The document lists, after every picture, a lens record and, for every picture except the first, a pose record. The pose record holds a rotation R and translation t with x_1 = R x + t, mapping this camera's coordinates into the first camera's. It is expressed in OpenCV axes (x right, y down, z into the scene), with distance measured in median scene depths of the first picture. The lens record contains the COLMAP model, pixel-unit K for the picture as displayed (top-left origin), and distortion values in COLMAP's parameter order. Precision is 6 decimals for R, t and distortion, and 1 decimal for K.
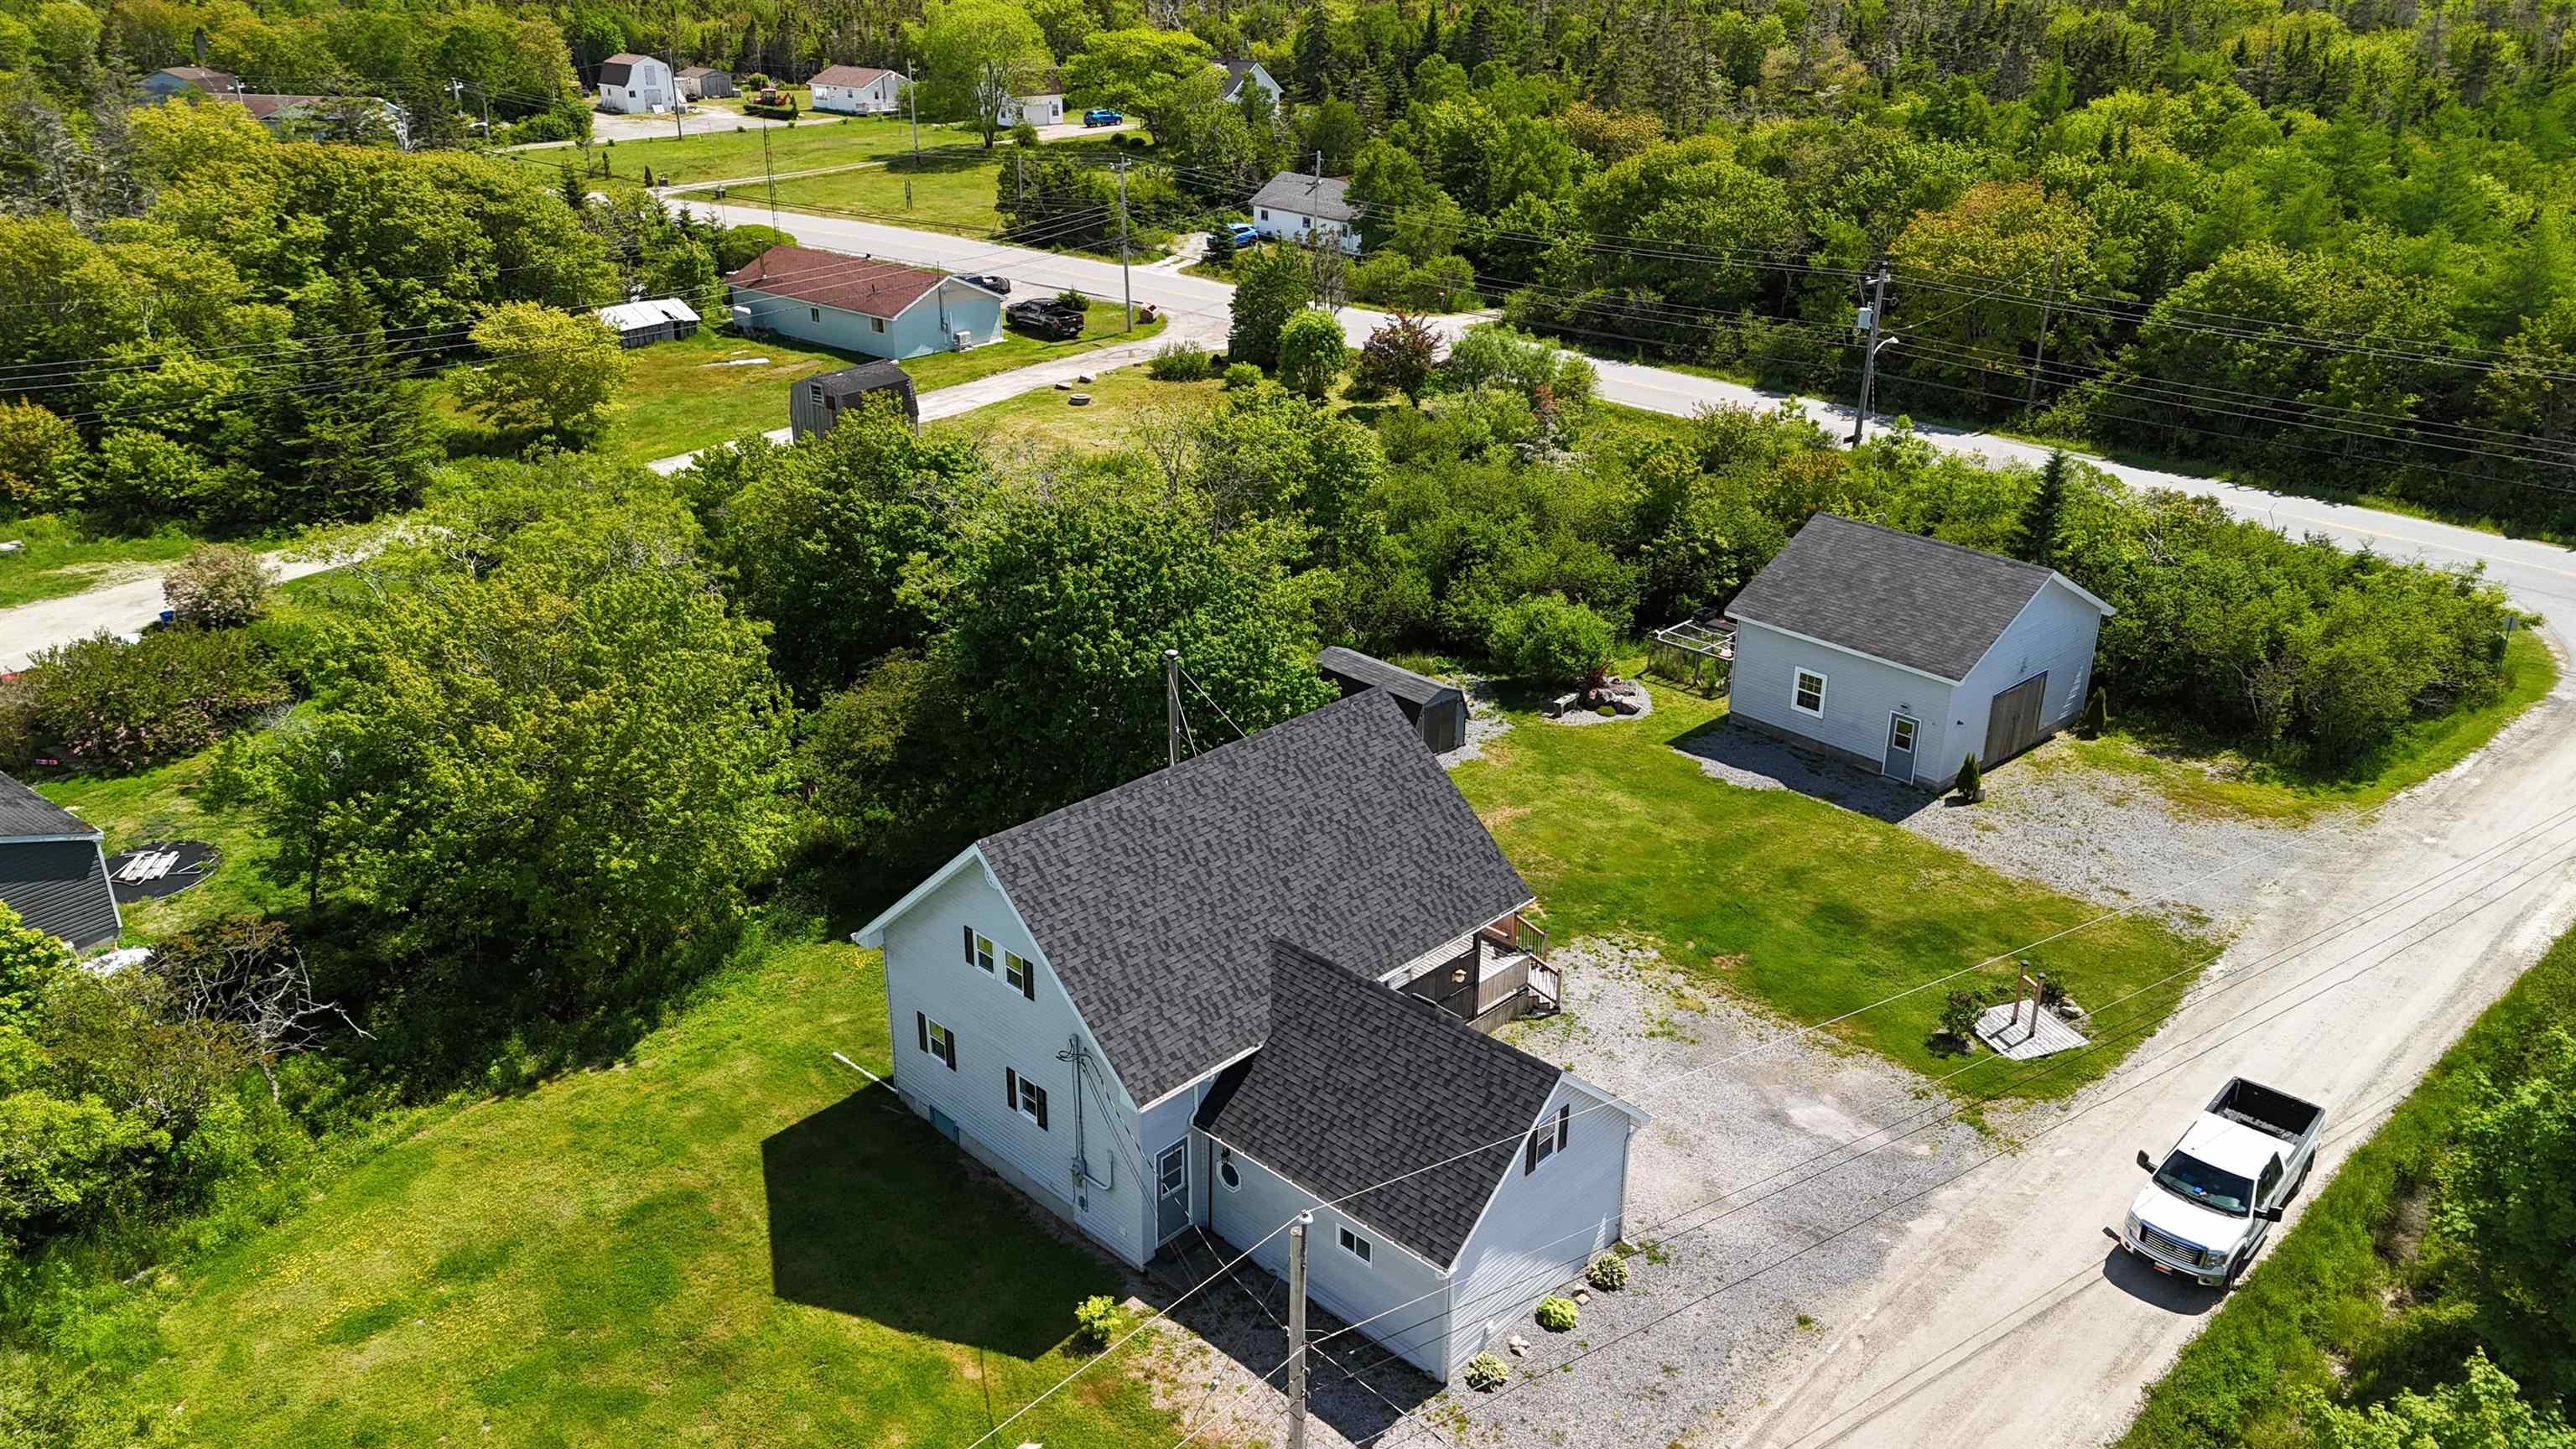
lens RADIAL K [[1904.3, 0, 1274.1], [0, 1904.3, 724.8], [0, 0, 1]] dist [0.066244, -0.076866]
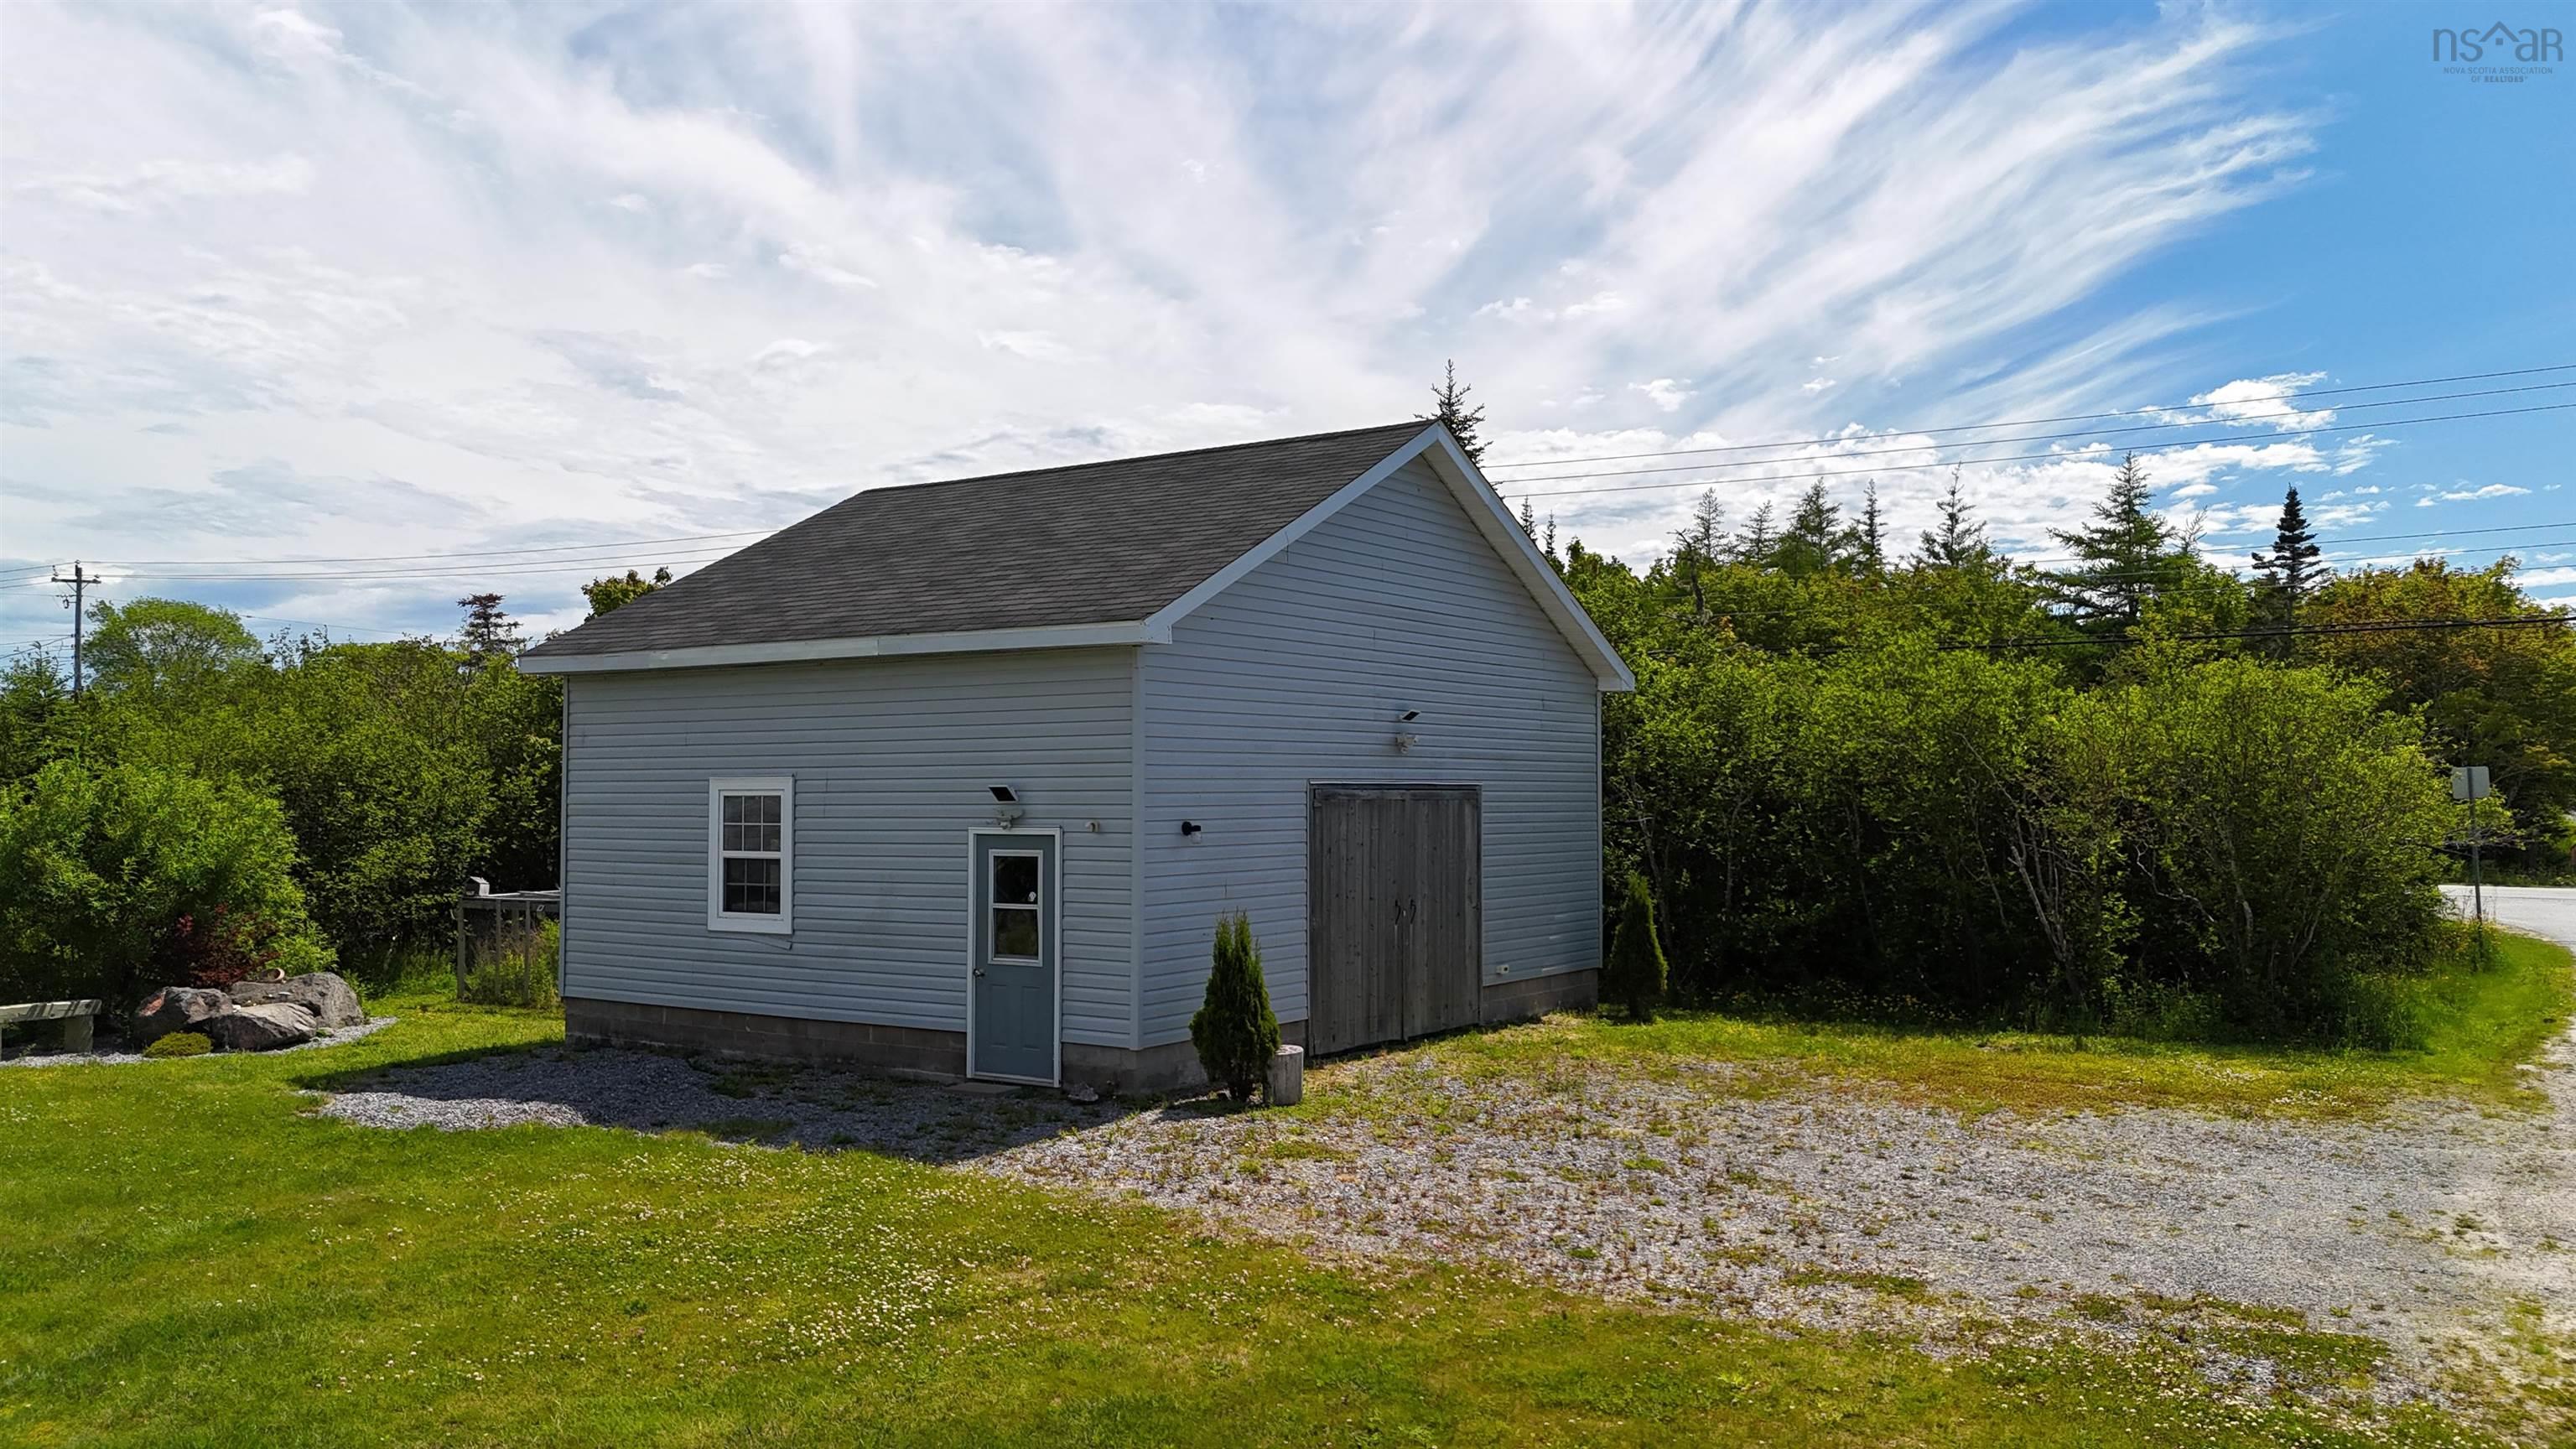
lens RADIAL K [[1904.3, 0, 1272.0], [0, 1904.3, 716.5], [0, 0, 1]] dist [0.066244, -0.076866]
pose [[0.971303, 0.003637, 0.237820, 0.284197], [0.096207, 0.908428, -0.406821, 0.091892], [-0.217521, 0.418026, 0.882008, 0.700247]]
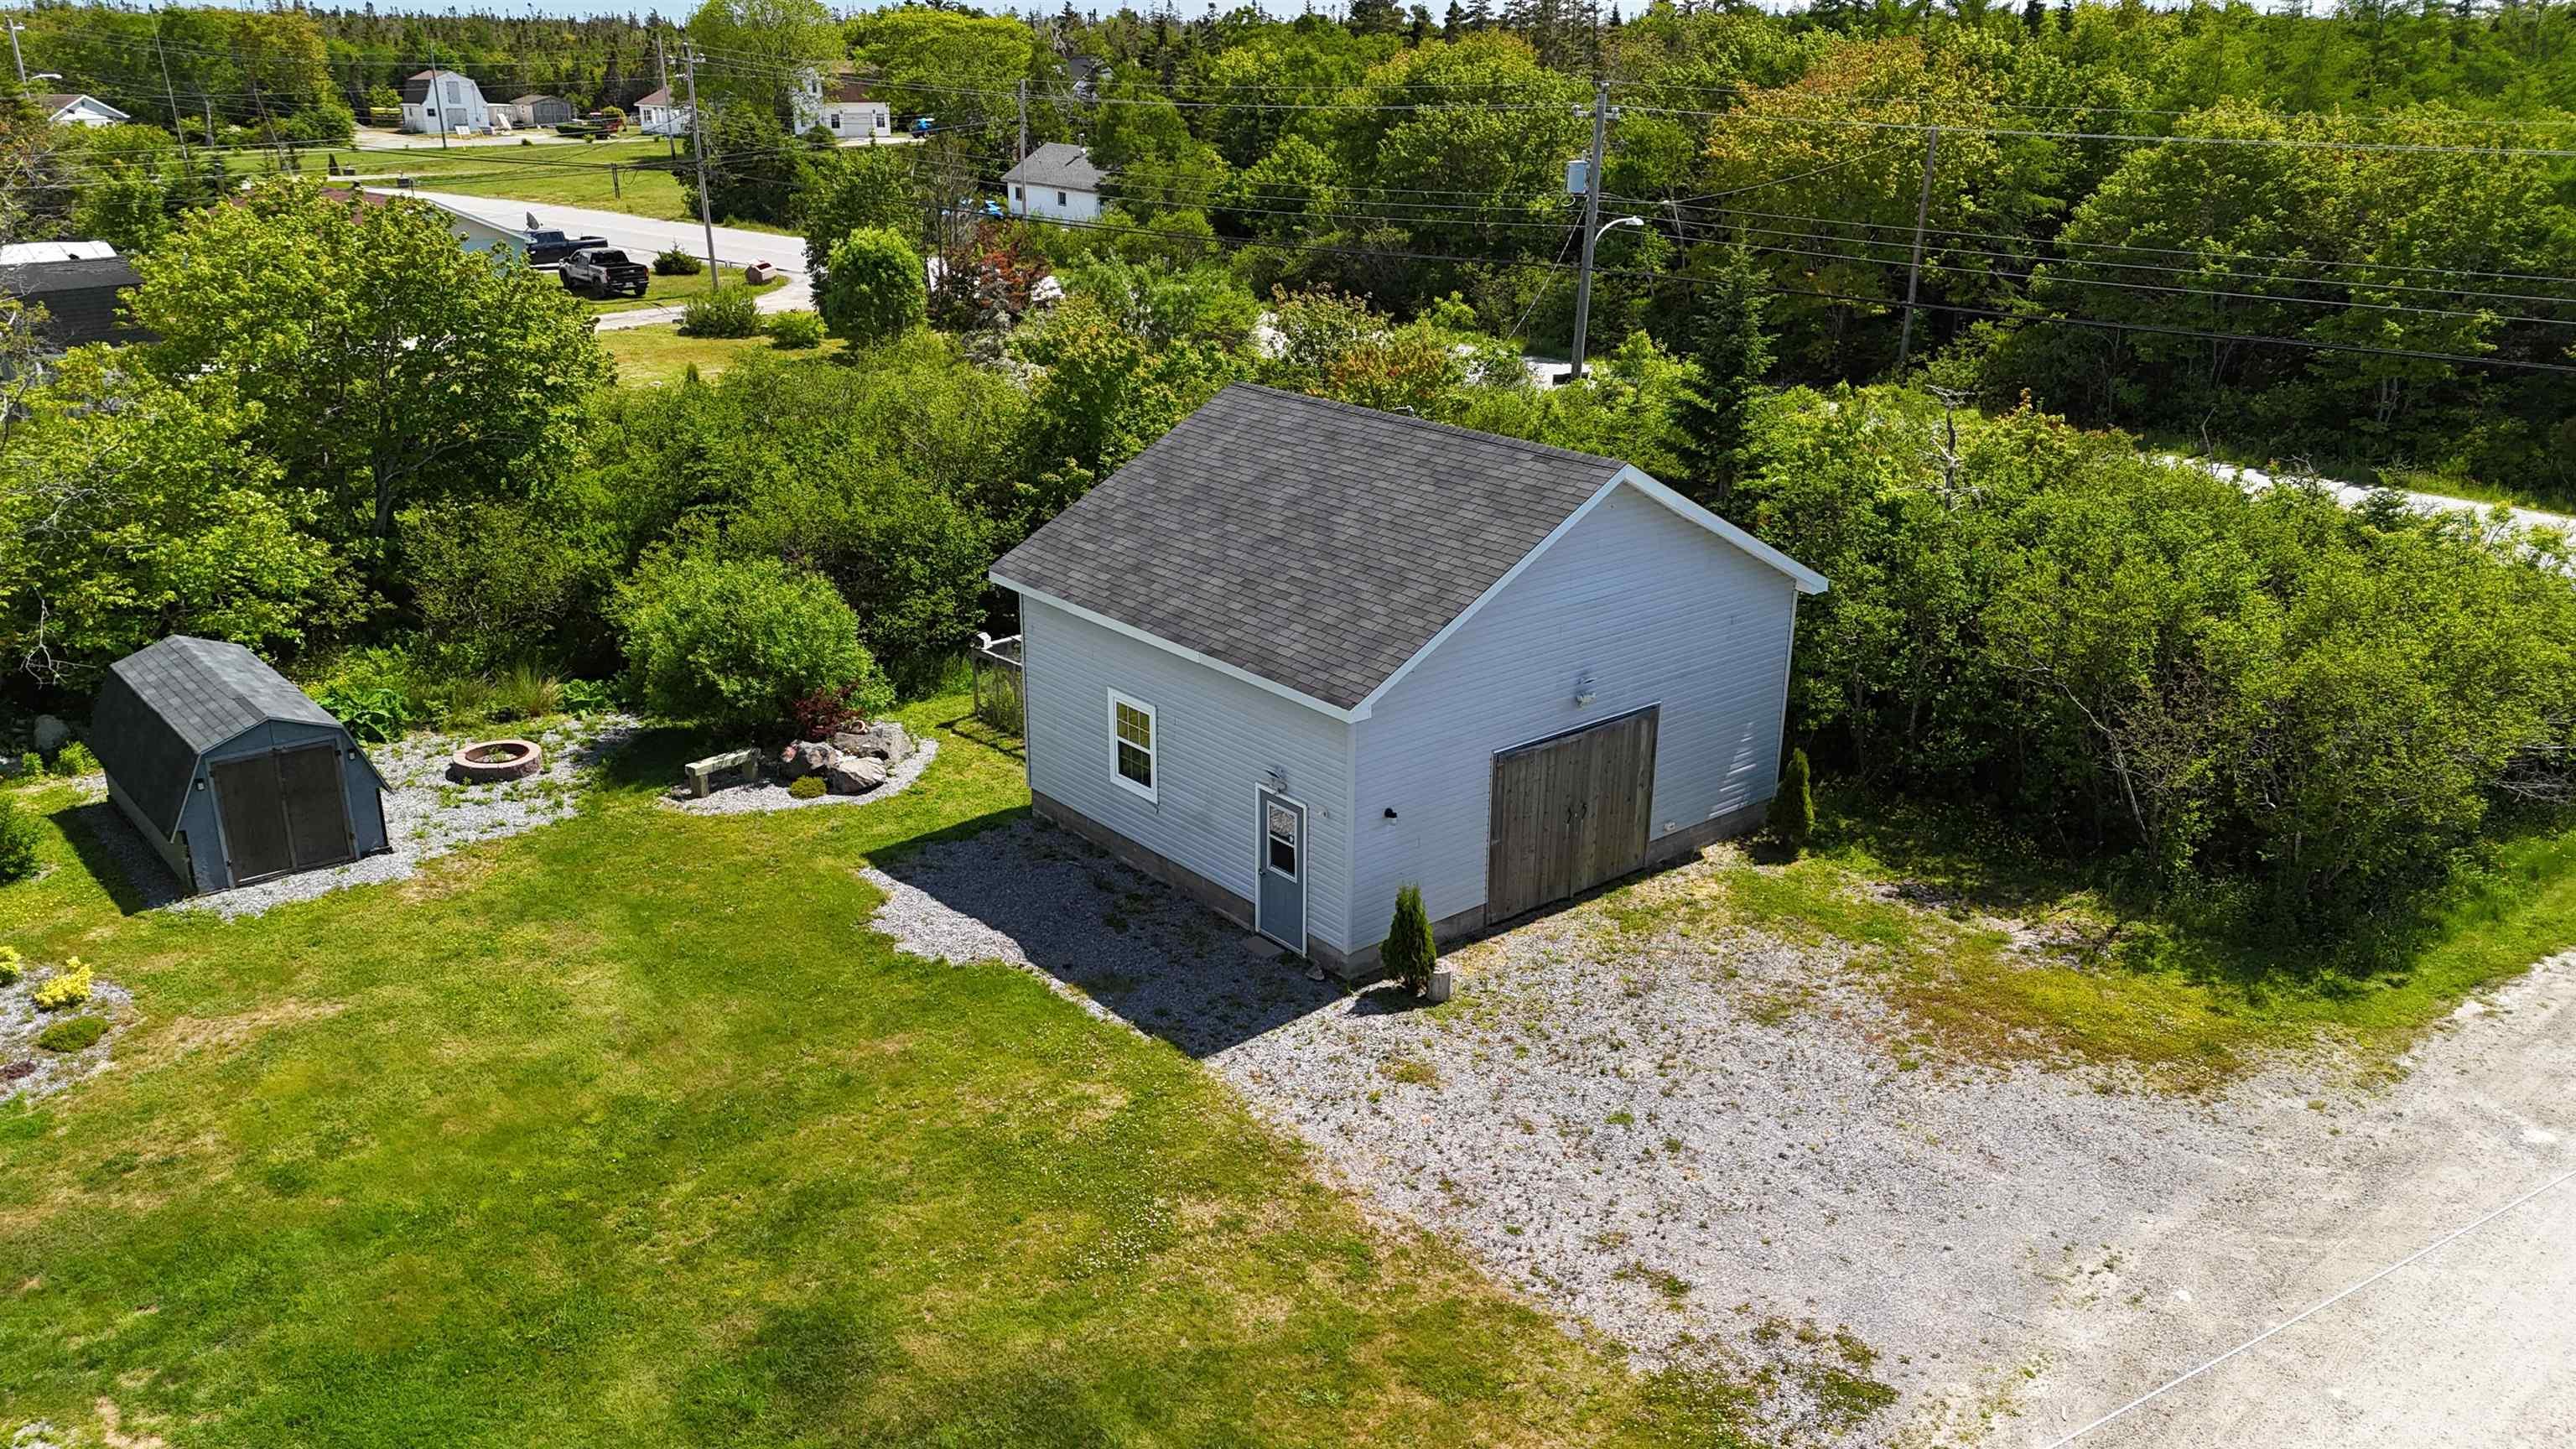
lens RADIAL K [[1904.3, 0, 1274.8], [0, 1904.3, 734.0], [0, 0, 1]] dist [0.066244, -0.076866]
pose [[0.999298, 0.016214, -0.033787, 0.324288], [-0.018169, 0.998128, -0.058393, 0.005825], [0.032777, 0.058965, 0.997722, 0.545683]]
